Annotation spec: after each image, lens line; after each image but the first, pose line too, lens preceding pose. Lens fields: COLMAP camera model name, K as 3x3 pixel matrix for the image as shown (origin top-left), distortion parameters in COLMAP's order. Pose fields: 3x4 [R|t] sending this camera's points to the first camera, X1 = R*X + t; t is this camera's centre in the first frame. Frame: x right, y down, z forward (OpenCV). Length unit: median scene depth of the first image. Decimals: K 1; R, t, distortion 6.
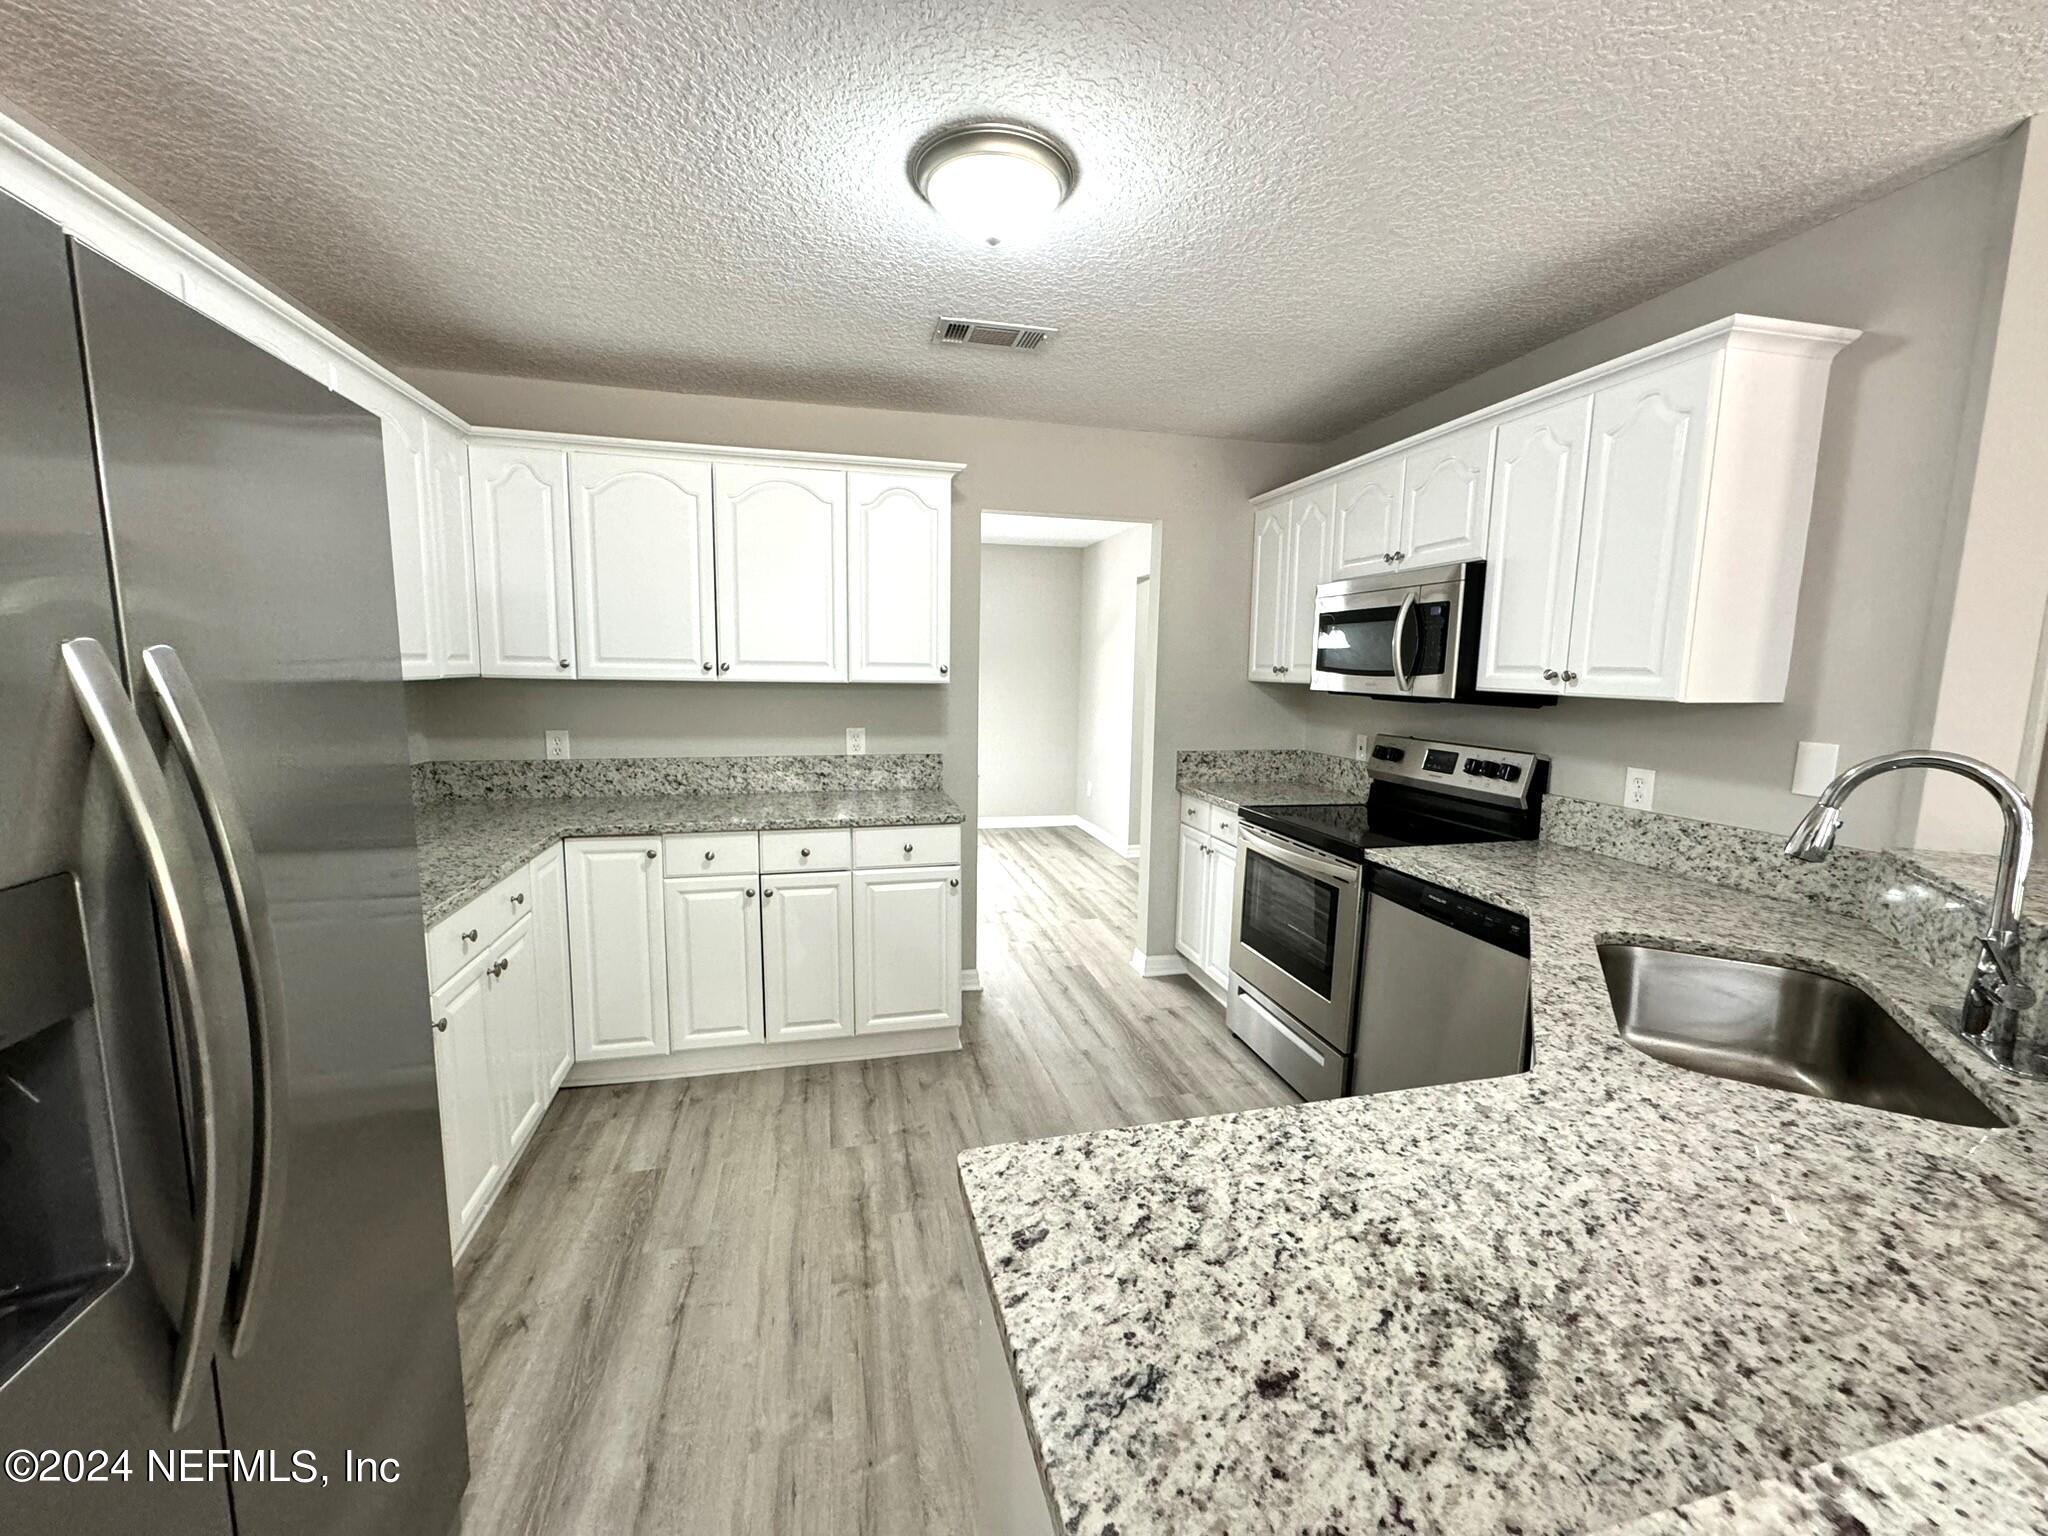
lens RADIAL K [[819.7, 0, 1023.3], [0, 819.7, 773.4], [0, 0, 1]] dist [-0.000532, -0.000212]
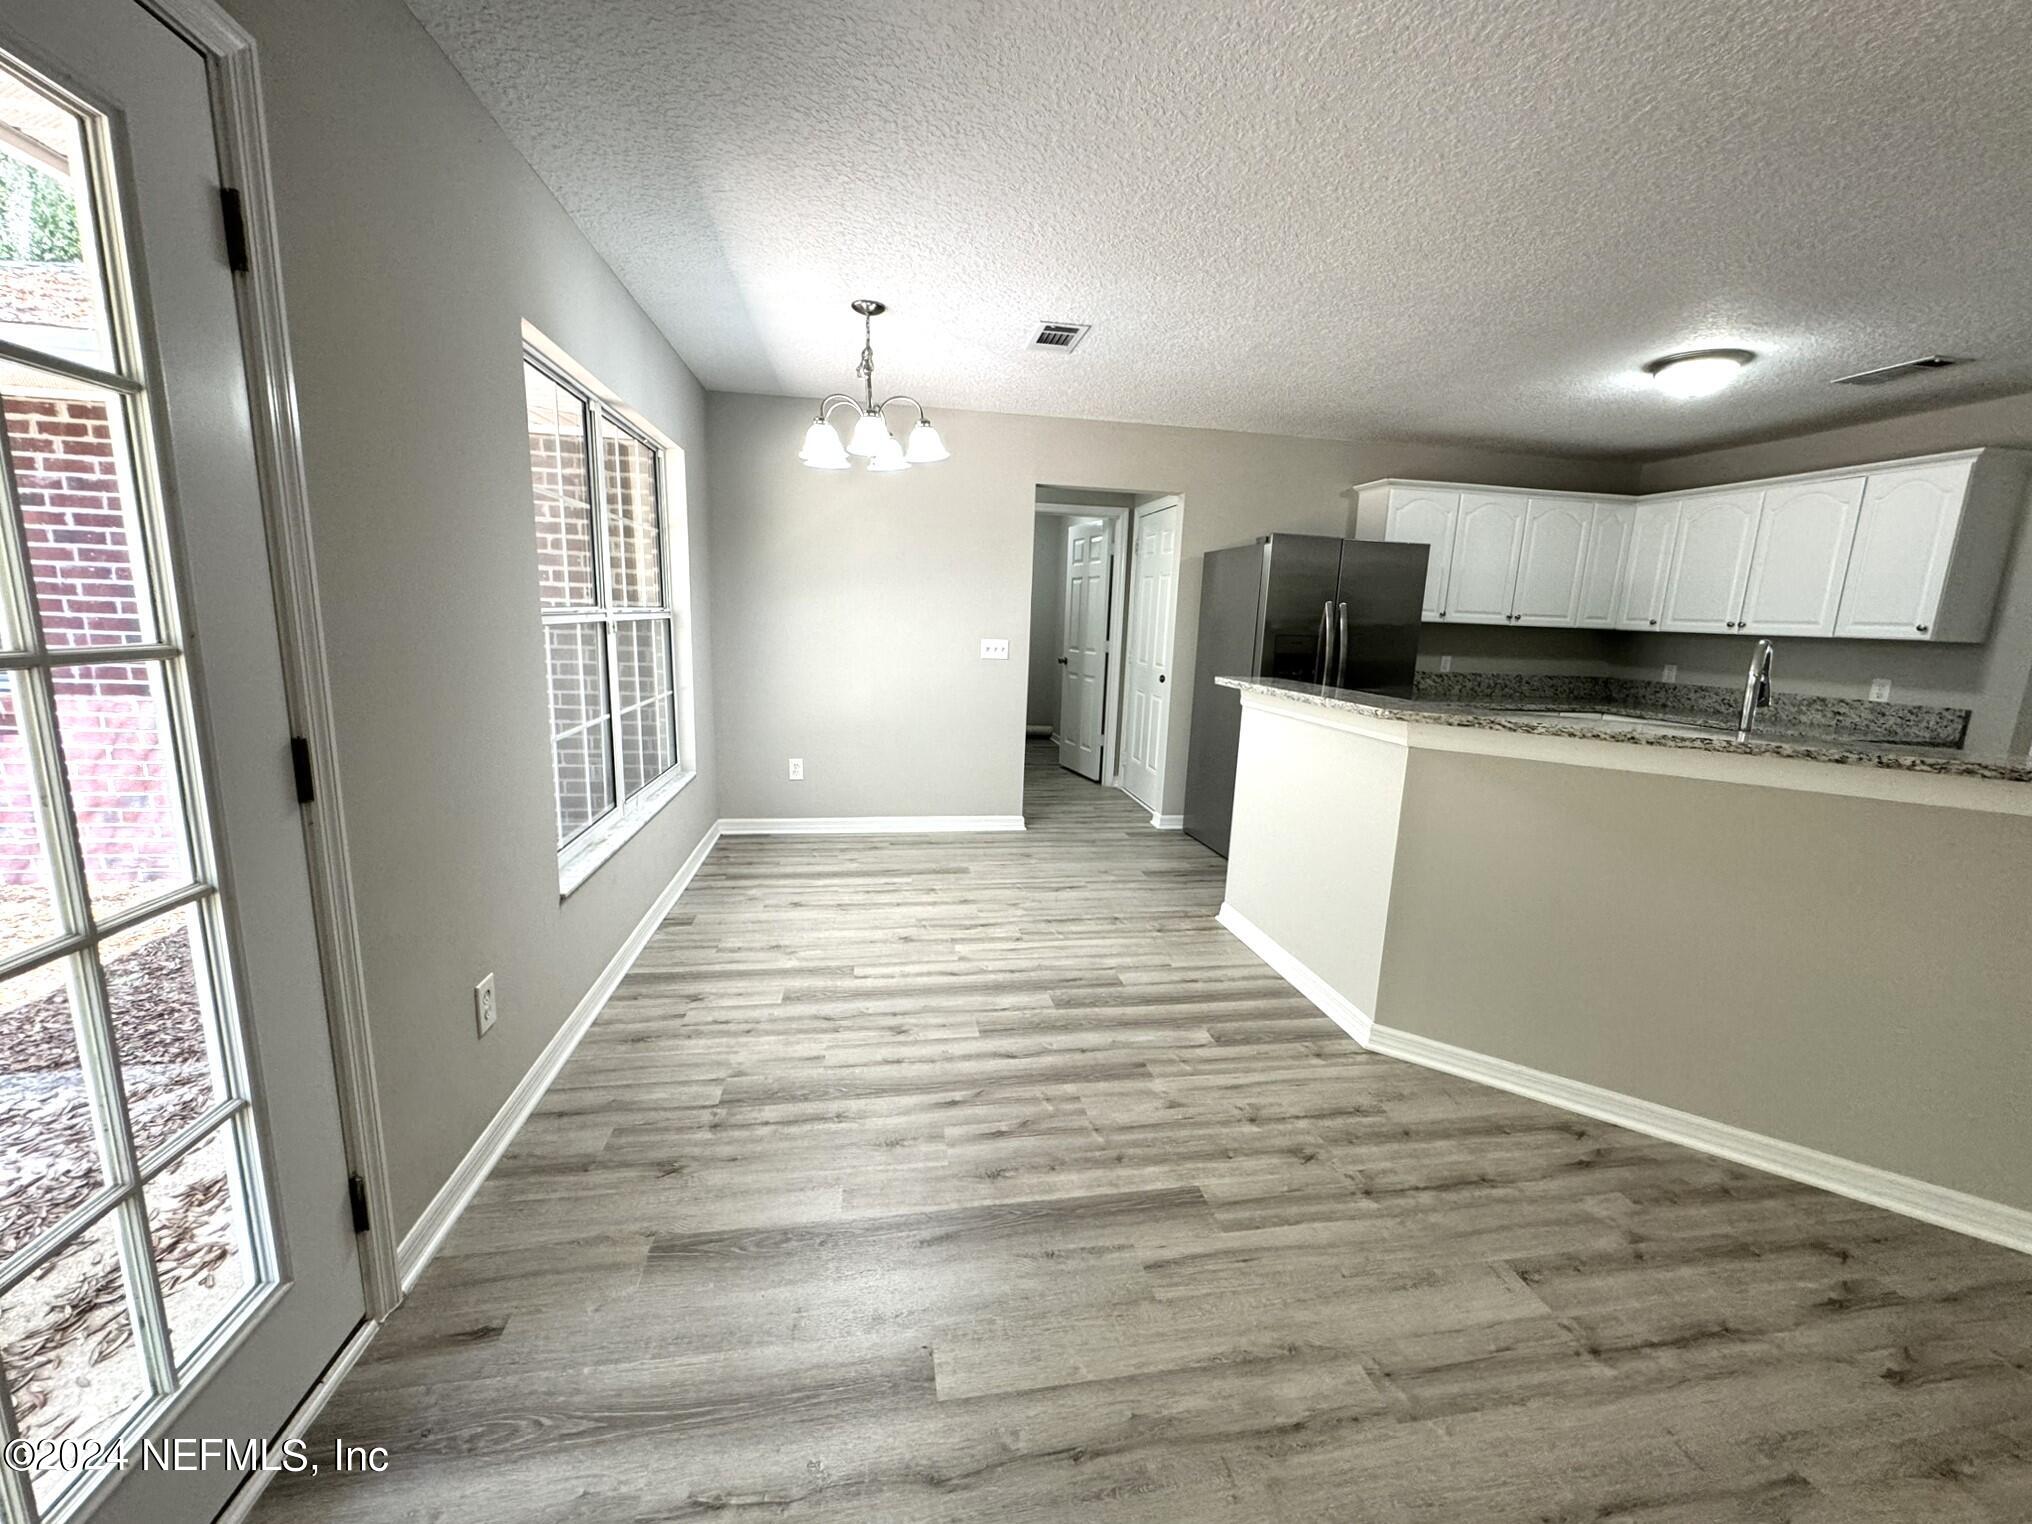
lens RADIAL K [[813.3, 0, 1015.4], [0, 813.3, 767.4], [0, 0, 1]] dist [-0.000532, -0.000212]
pose [[-0.080462, 0.167182, -0.982637, 1.329044], [-0.167374, 0.969570, 0.178664, 0.085614], [0.982605, 0.178844, -0.050032, -0.208532]]
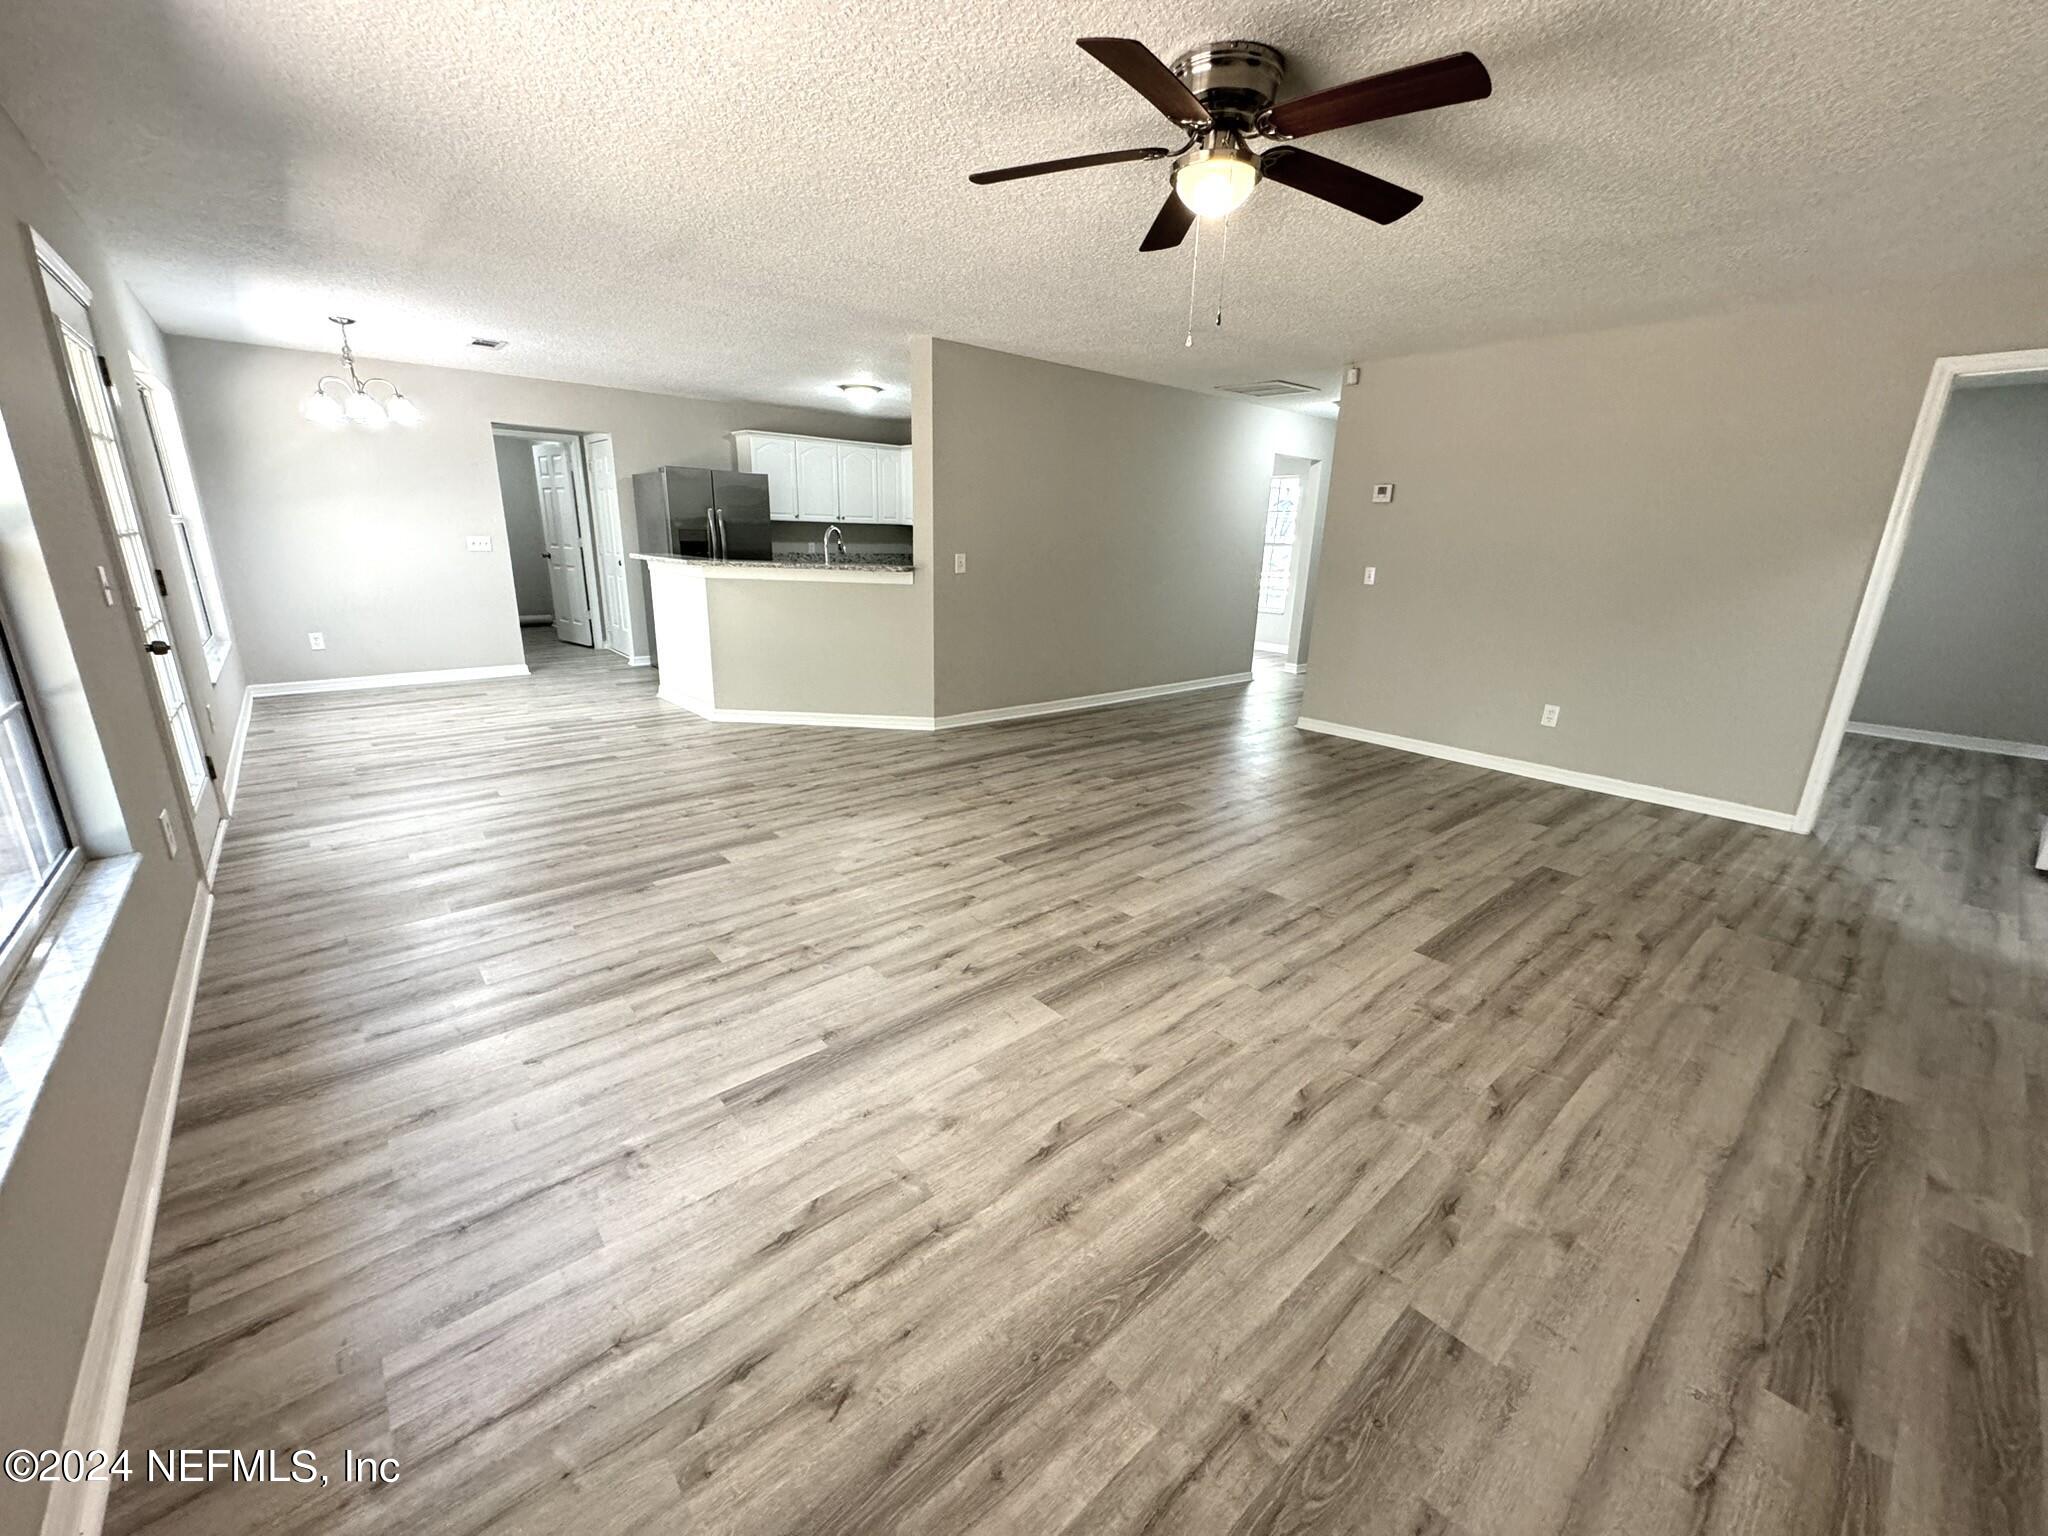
lens RADIAL K [[819.7, 0, 1023.3], [0, 819.7, 773.4], [0, 0, 1]] dist [-0.000532, -0.000212]
pose [[0.443499, 0.250200, -0.860644, 2.582502], [-0.137049, 0.967885, 0.210754, 0.084596], [0.885735, 0.024481, 0.463545, -0.062198]]
